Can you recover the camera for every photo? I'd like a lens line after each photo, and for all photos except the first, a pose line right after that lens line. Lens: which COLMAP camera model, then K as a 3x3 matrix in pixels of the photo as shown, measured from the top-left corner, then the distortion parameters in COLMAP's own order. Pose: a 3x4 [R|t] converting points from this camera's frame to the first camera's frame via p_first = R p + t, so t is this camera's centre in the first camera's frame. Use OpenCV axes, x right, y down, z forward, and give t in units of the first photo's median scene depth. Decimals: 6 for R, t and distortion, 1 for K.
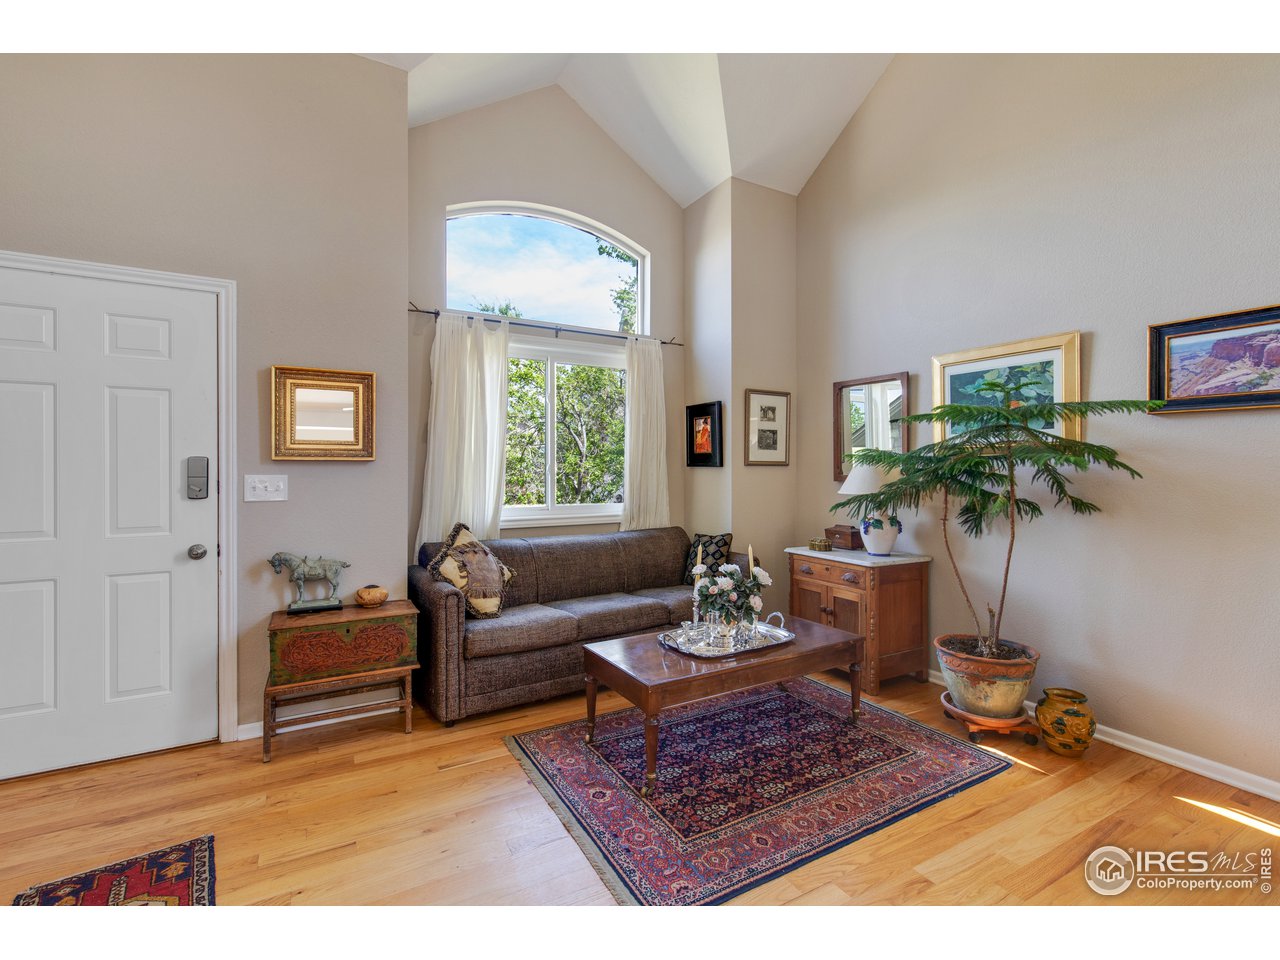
lens RADIAL K [[593.7, 0, 643.3], [0, 593.7, 460.0], [0, 0, 1]] dist [-0.002667, -0.000071]
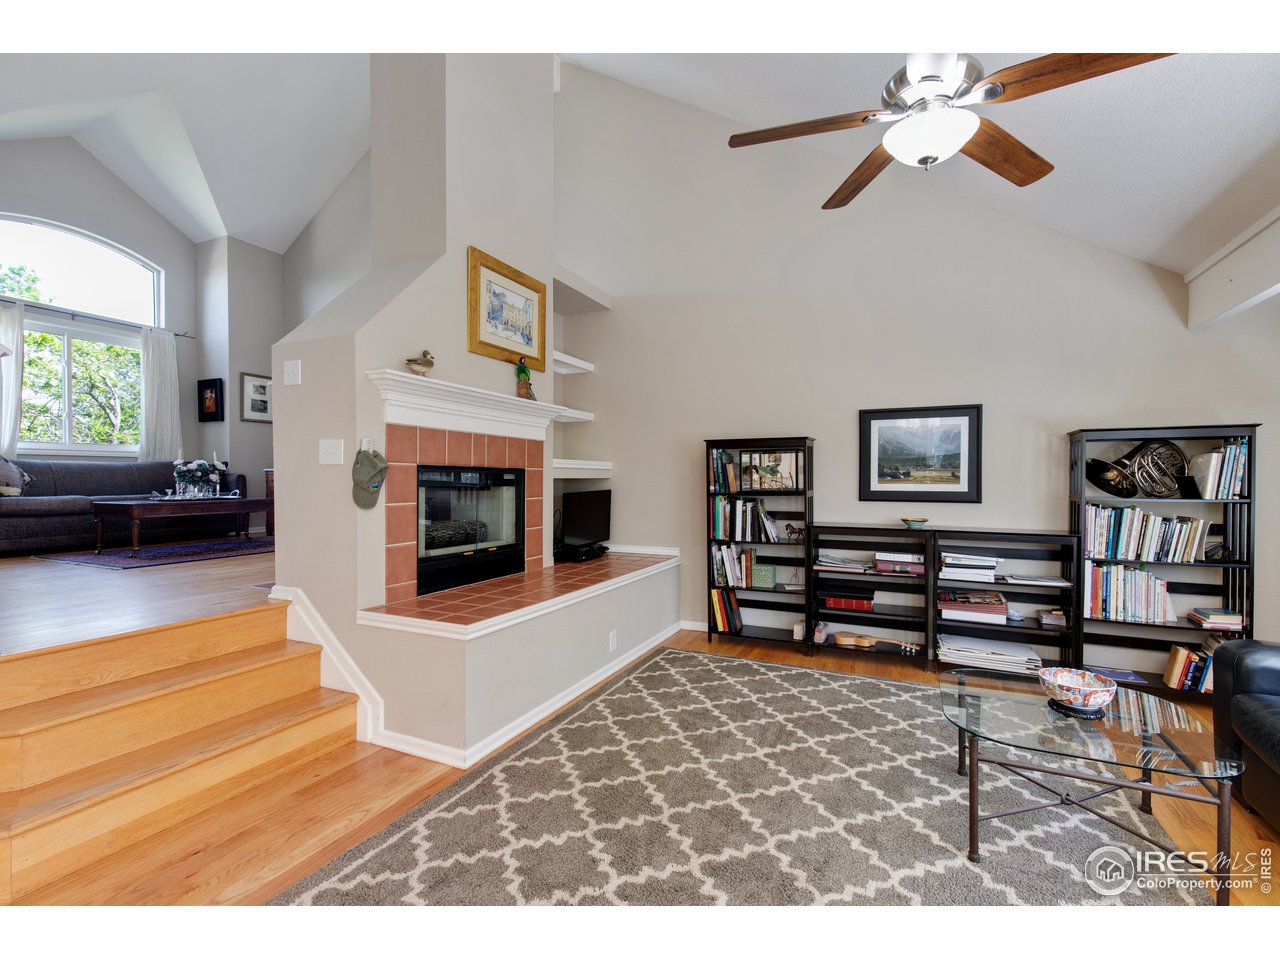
lens RADIAL K [[571.9, 0, 640.0], [0, 571.9, 480.0], [0, 0, 1]] dist [0.002548, 0.000229]
pose [[0.813907, -0.002458, 0.580990, 0.148426], [-0.012681, 0.999678, 0.021994, 0.117743], [-0.580857, -0.025269, 0.813614, -0.850715]]
